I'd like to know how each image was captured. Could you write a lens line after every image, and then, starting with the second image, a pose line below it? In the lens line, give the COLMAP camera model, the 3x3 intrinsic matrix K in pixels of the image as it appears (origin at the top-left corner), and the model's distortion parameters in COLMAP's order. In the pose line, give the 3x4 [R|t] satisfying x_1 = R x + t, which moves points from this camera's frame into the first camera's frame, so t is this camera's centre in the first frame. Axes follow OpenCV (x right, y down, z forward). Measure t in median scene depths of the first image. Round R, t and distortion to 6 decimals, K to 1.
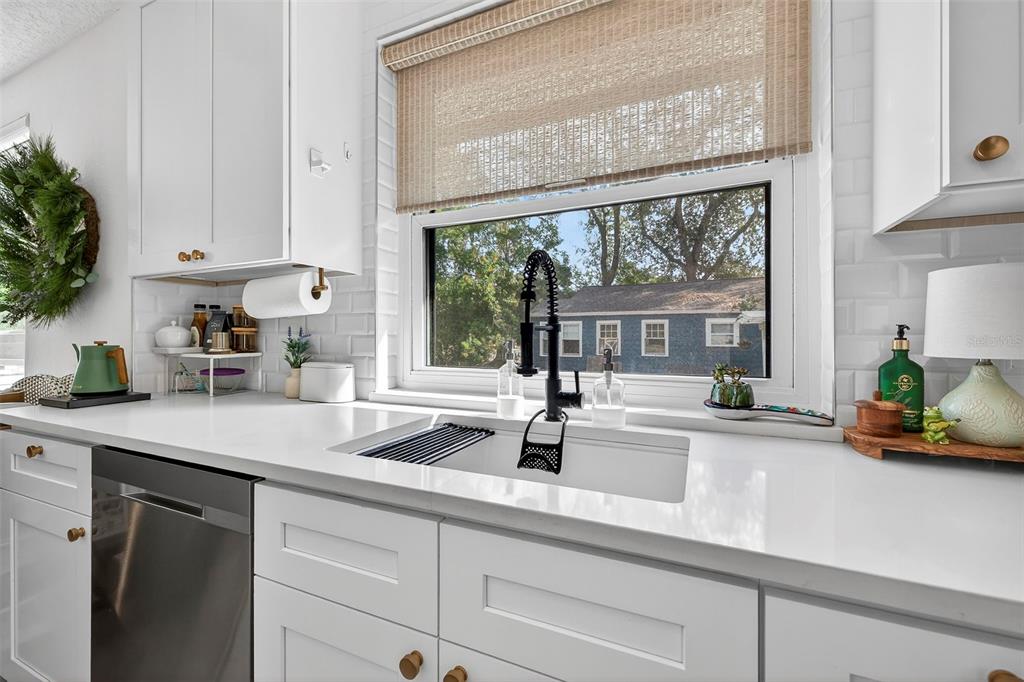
lens RADIAL K [[427.2, 0, 504.1], [0, 427.2, 331.9], [0, 0, 1]] dist [0.003008, 0.000107]
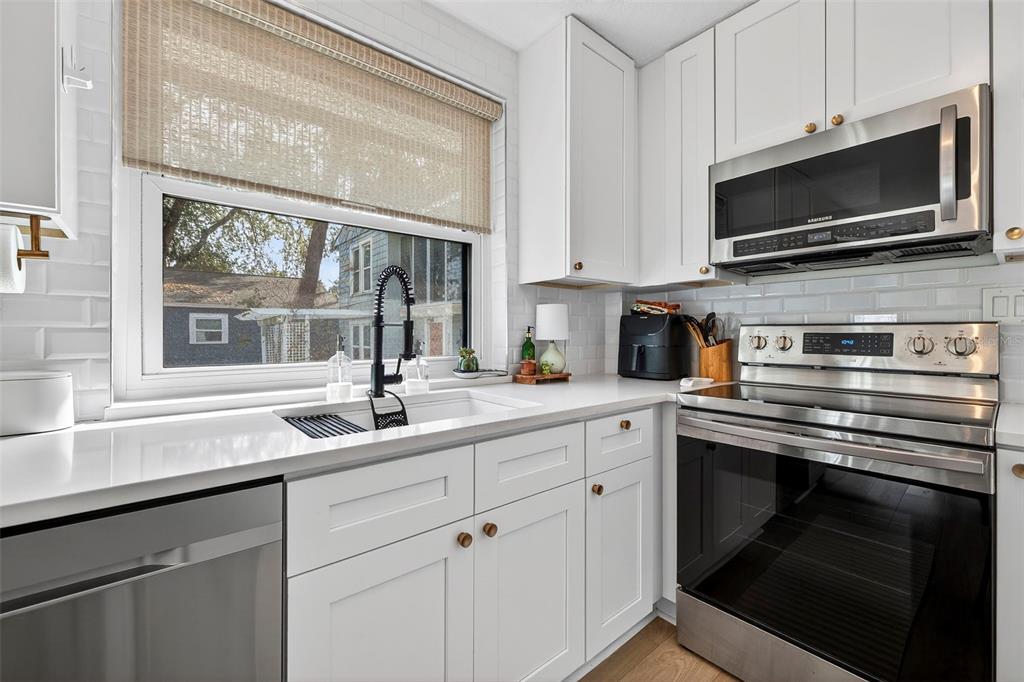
lens RADIAL K [[427.2, 0, 504.1], [0, 427.2, 331.9], [0, 0, 1]] dist [0.003008, 0.000107]
pose [[0.429928, 0.001302, 0.902862, -0.823511], [-0.008805, 0.999957, 0.002751, 0.005623], [-0.902820, -0.009132, 0.429922, 0.106710]]
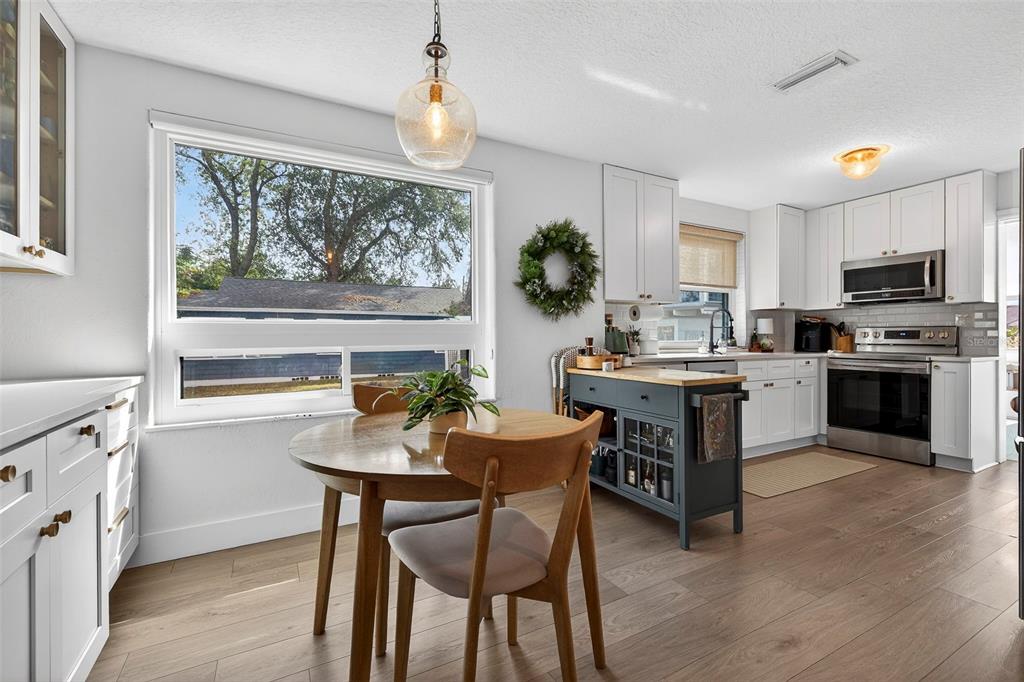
lens RADIAL K [[447.7, 0, 509.1], [0, 447.7, 335.3], [0, 0, 1]] dist [0.002191, 0.000052]
pose [[0.594973, 0.002081, 0.803743, -3.785321], [-0.009116, 0.999950, 0.004159, 0.054441], [-0.803694, -0.009801, 0.594962, 0.102865]]
